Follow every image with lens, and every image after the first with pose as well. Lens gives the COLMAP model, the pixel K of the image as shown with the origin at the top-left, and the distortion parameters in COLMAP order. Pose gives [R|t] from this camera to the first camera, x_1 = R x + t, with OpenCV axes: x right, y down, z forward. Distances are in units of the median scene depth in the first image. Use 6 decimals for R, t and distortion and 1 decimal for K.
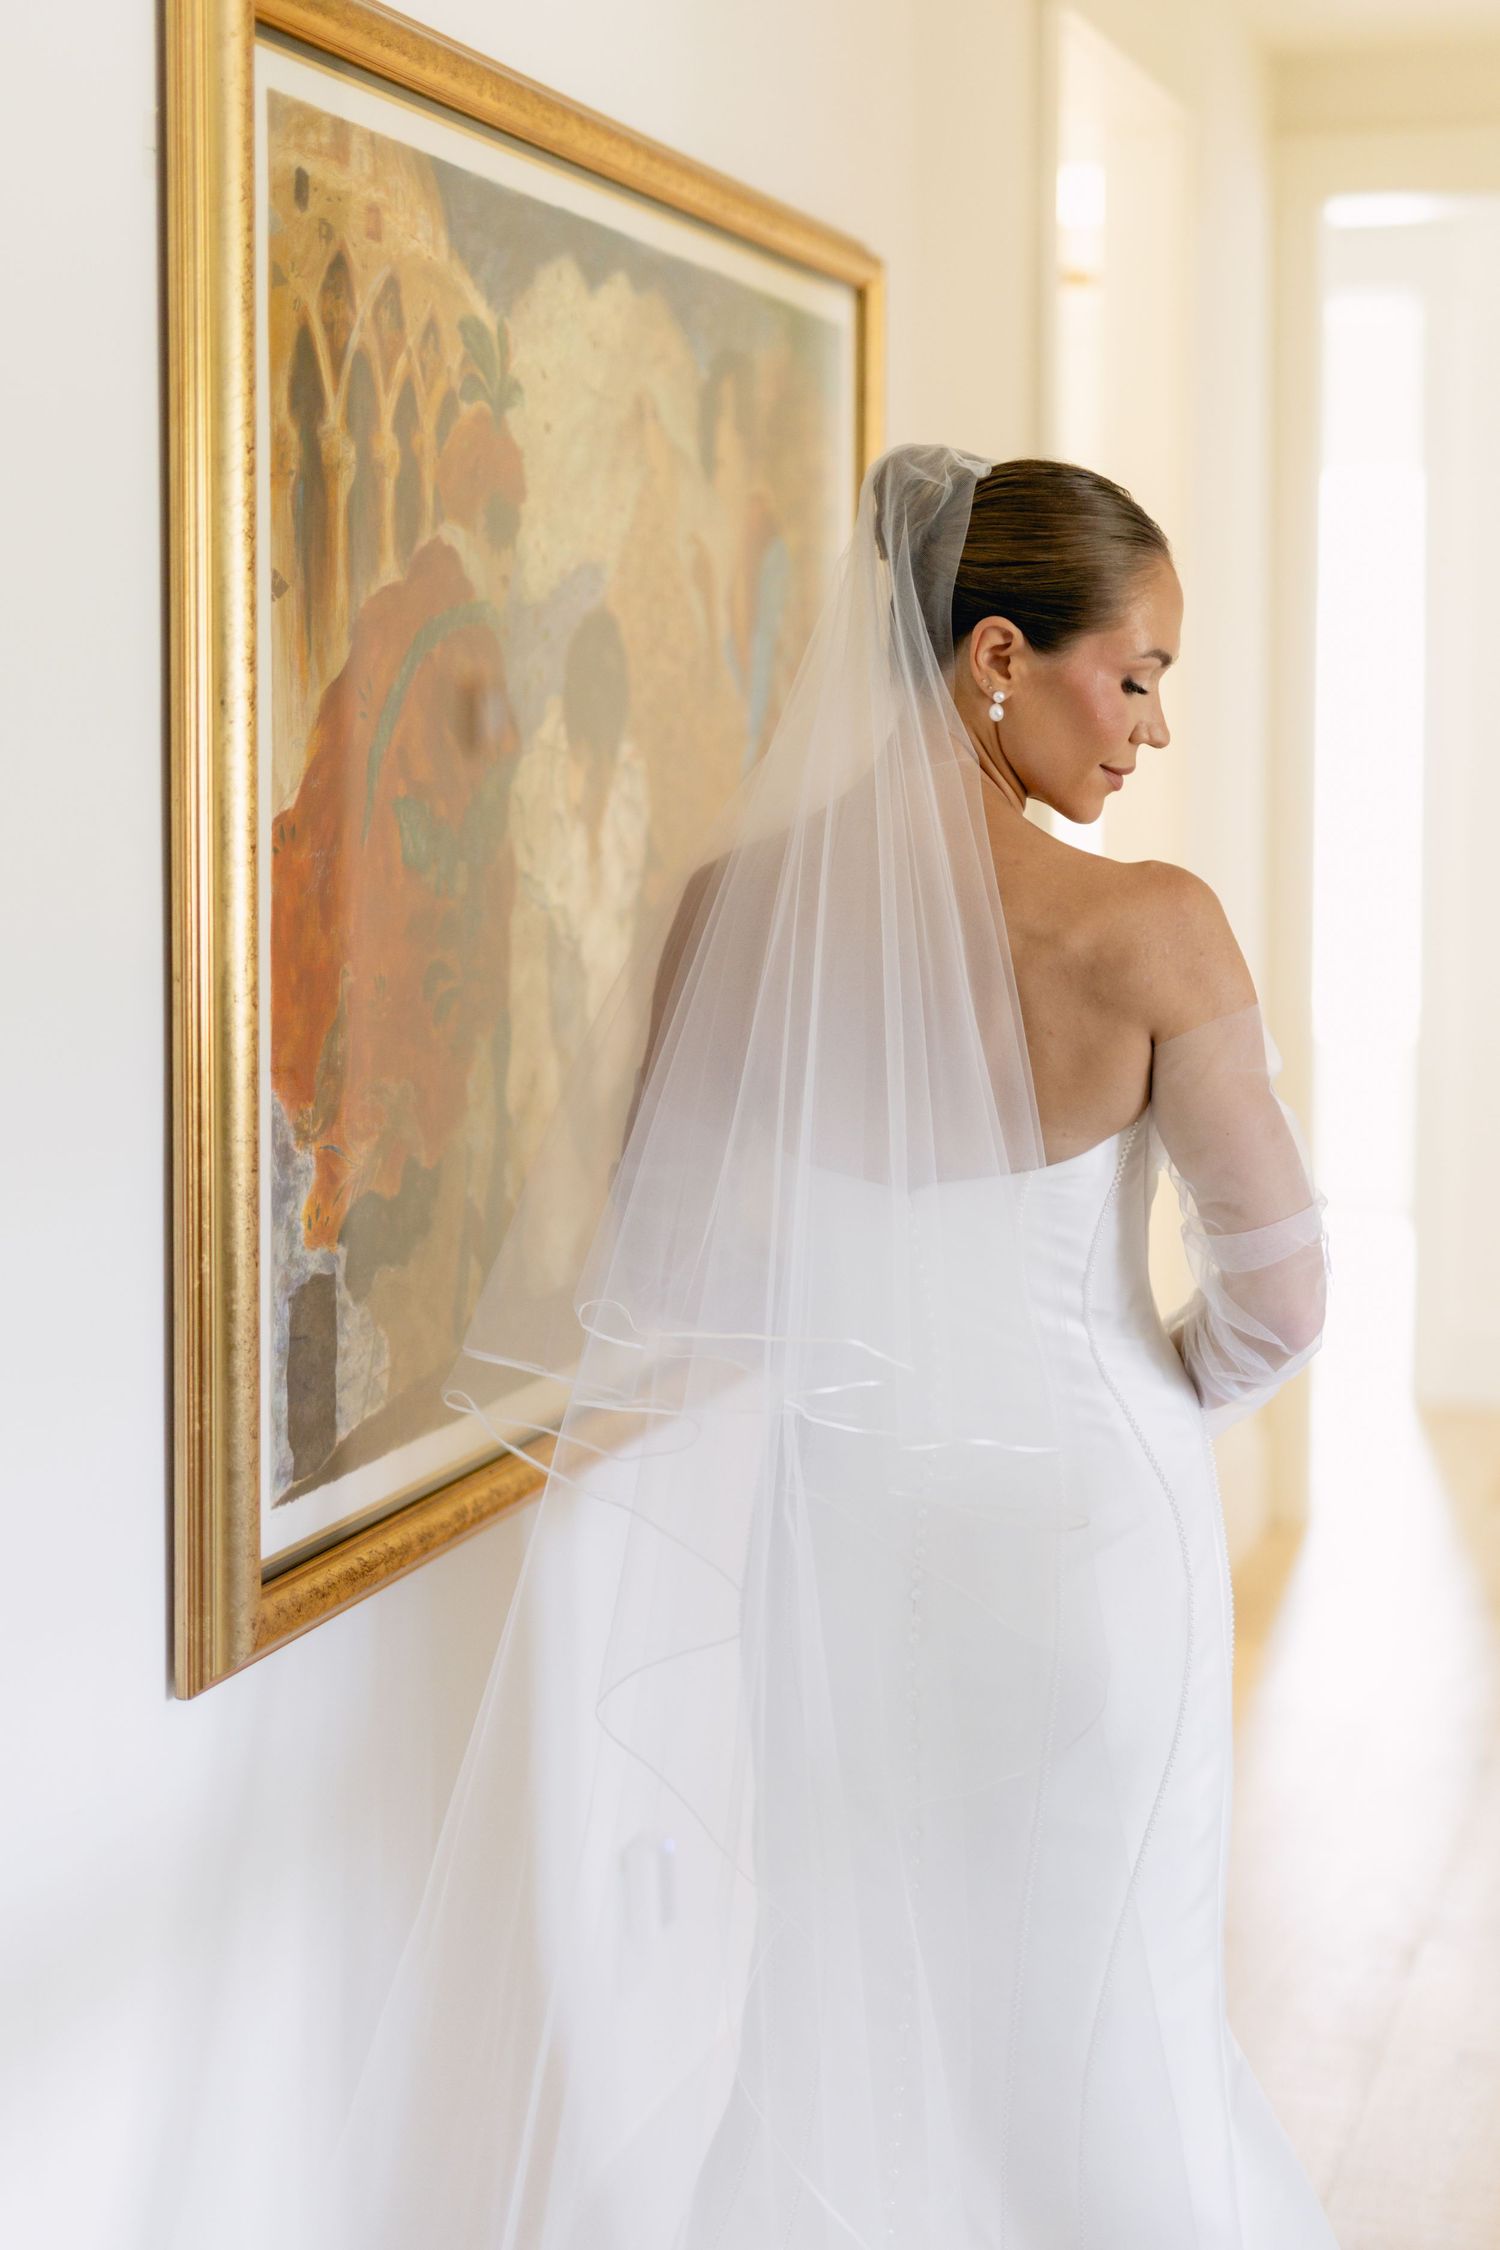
lens RADIAL K [[3282.8, 0, 748.9], [0, 3282.8, 890.1], [0, 0, 1]] dist [-0.014335, -0.011536]
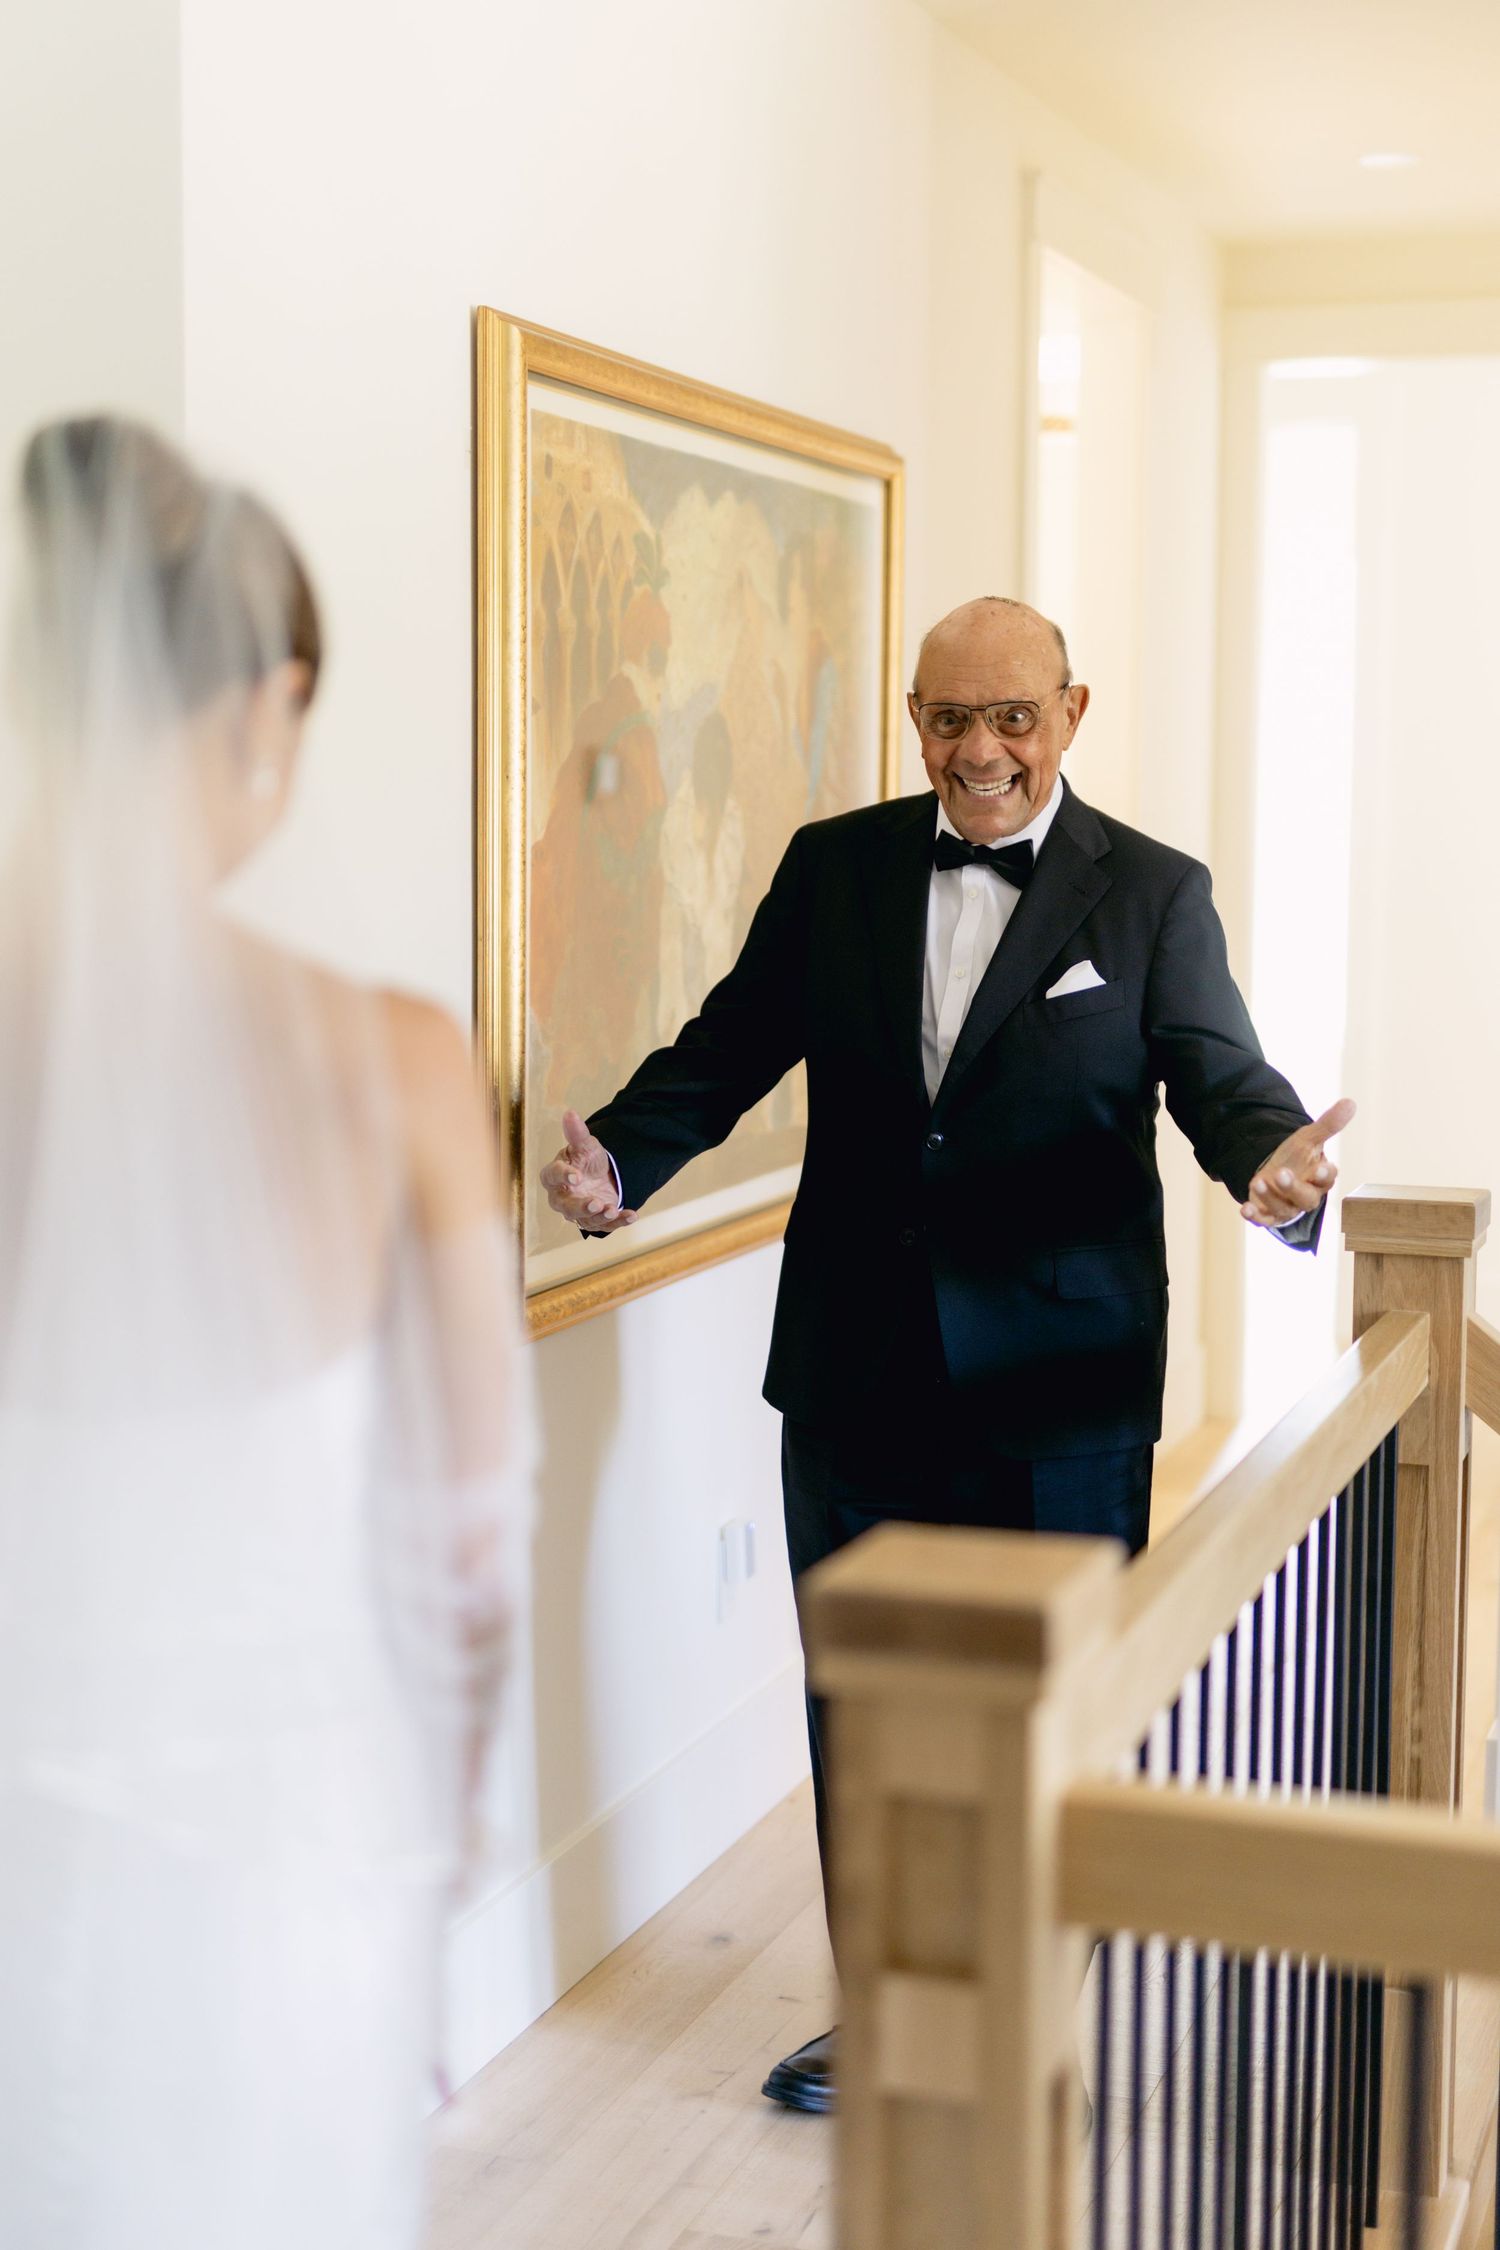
lens RADIAL K [[3284.4, 0, 750.0], [0, 3284.4, 1125.0], [0, 0, 1]] dist [-0.036180, 0.006840]
pose [[0.999927, 0.007643, -0.009399, -0.014741], [-0.007085, 0.998286, 0.058101, 0.020419], [0.009827, -0.058030, 0.998266, -0.621755]]
